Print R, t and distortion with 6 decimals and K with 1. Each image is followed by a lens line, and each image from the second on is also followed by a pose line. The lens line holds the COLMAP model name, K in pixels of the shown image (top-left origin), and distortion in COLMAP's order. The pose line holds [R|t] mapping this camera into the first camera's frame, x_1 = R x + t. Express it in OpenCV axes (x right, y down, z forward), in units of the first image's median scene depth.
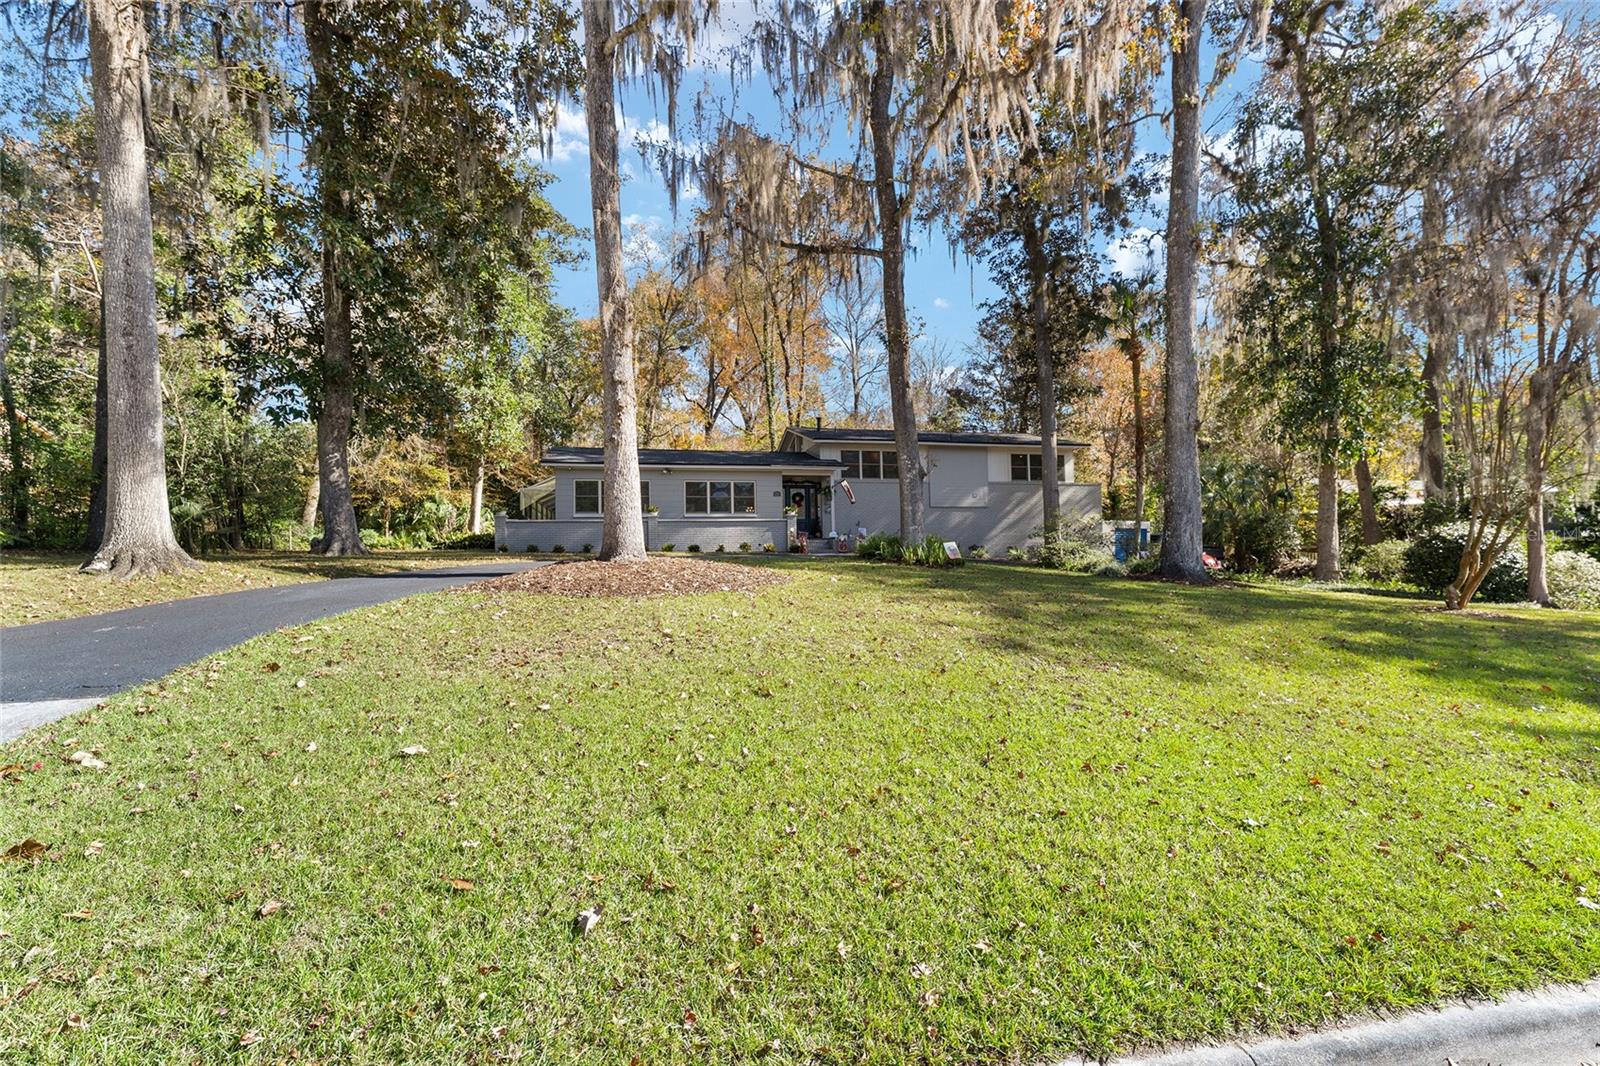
lens RADIAL K [[696.6, 0, 797.0], [0, 696.6, 531.8], [0, 0, 1]] dist [-0.000068, 0.000001]
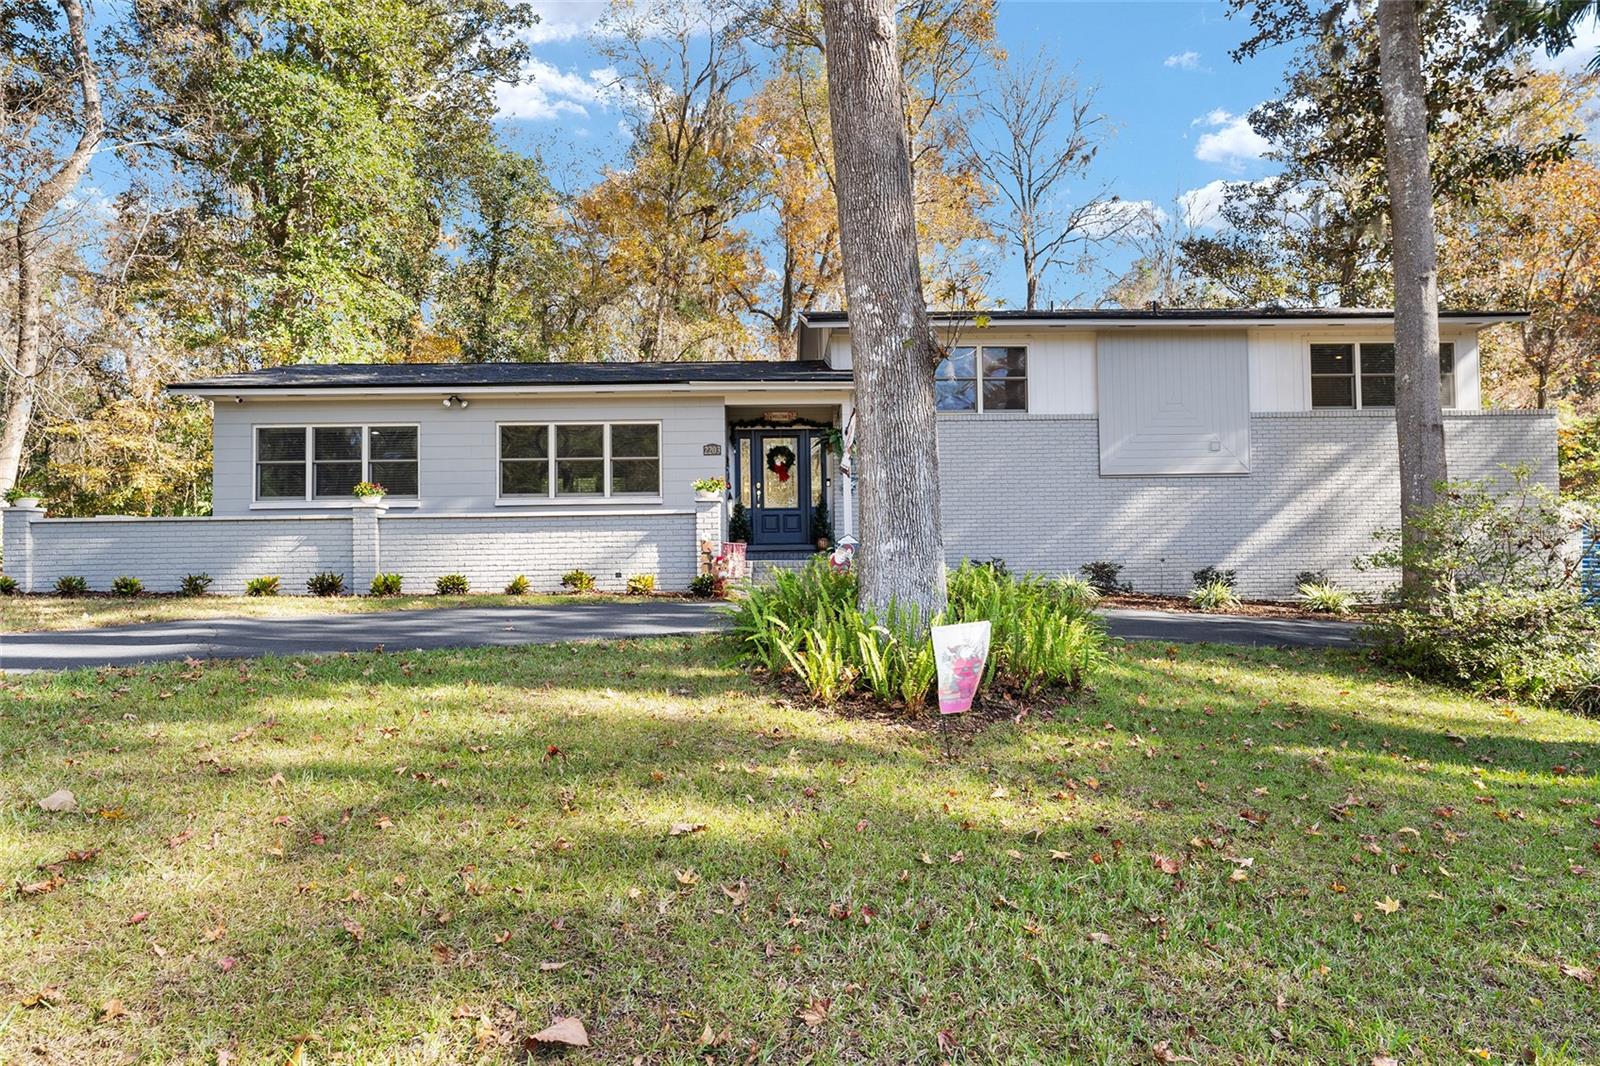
lens RADIAL K [[976.6, 0, 801.3], [0, 976.6, 535.1], [0, 0, 1]] dist [0.004214, -0.000090]
pose [[0.980651, -0.001619, -0.195757, 0.131689], [0.004897, 0.999856, 0.016262, -0.010745], [0.195703, -0.016906, 0.980518, 0.394082]]
